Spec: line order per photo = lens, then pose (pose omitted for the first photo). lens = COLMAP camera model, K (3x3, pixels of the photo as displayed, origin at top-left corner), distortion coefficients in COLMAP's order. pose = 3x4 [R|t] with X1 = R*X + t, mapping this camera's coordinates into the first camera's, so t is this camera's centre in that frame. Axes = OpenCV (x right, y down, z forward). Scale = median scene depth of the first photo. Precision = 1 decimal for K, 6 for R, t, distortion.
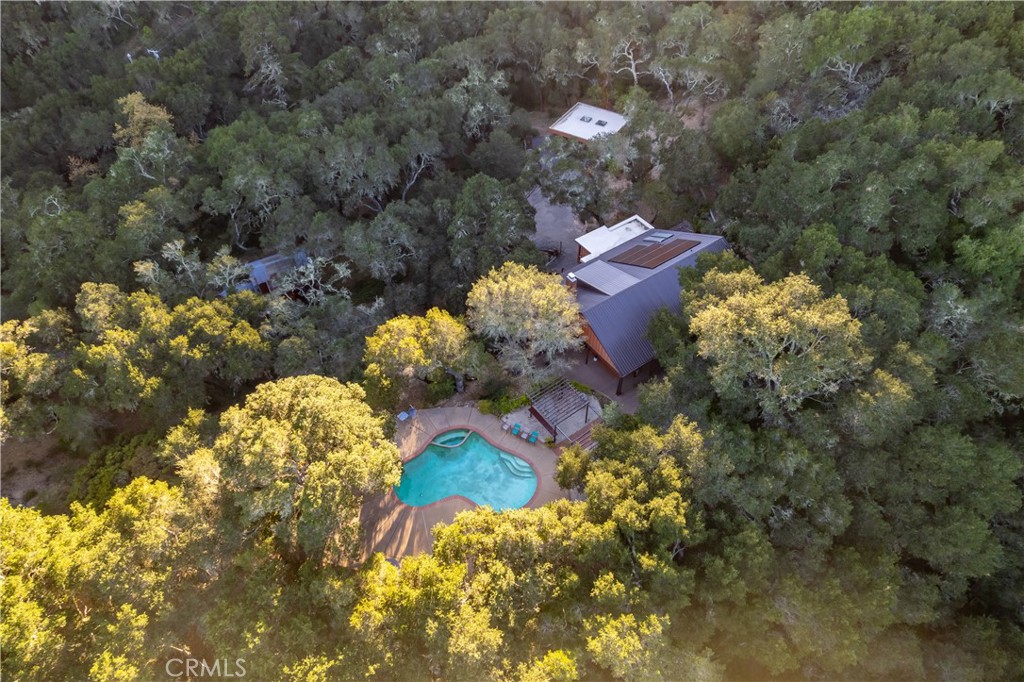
lens RADIAL K [[646.2, 0, 515.0], [0, 646.2, 339.7], [0, 0, 1]] dist [-0.004410, -0.000443]
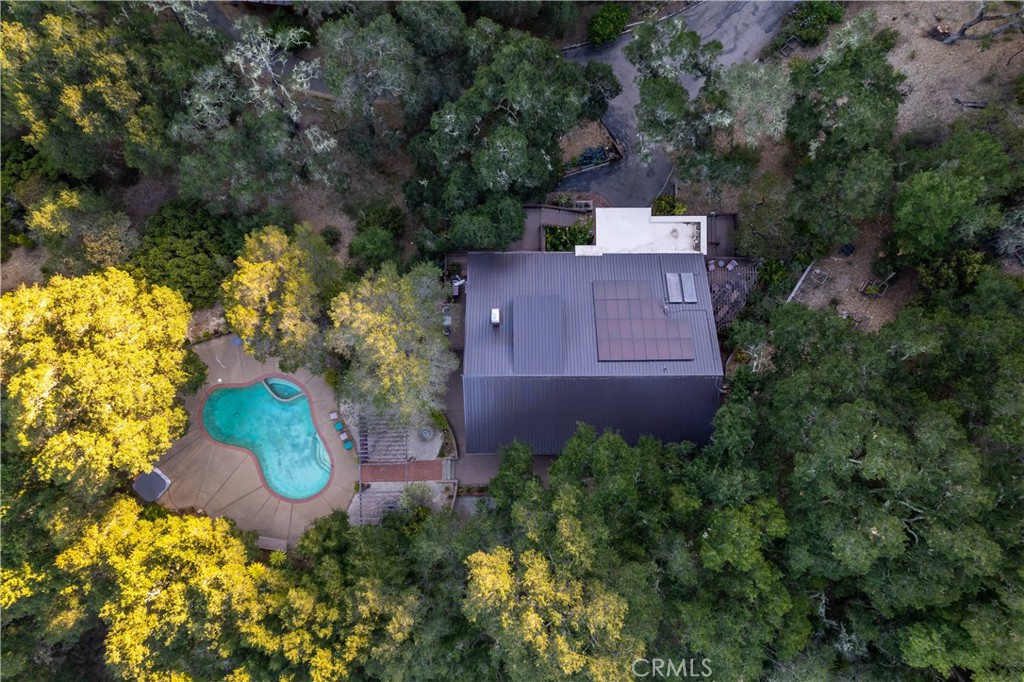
lens RADIAL K [[646.2, 0, 509.2], [0, 646.2, 337.7], [0, 0, 1]] dist [-0.004410, -0.000443]
pose [[0.816563, 0.577245, -0.003739, 0.119535], [-0.425844, 0.606741, 0.671210, -0.606367], [0.389721, -0.546493, 0.741258, 0.437542]]
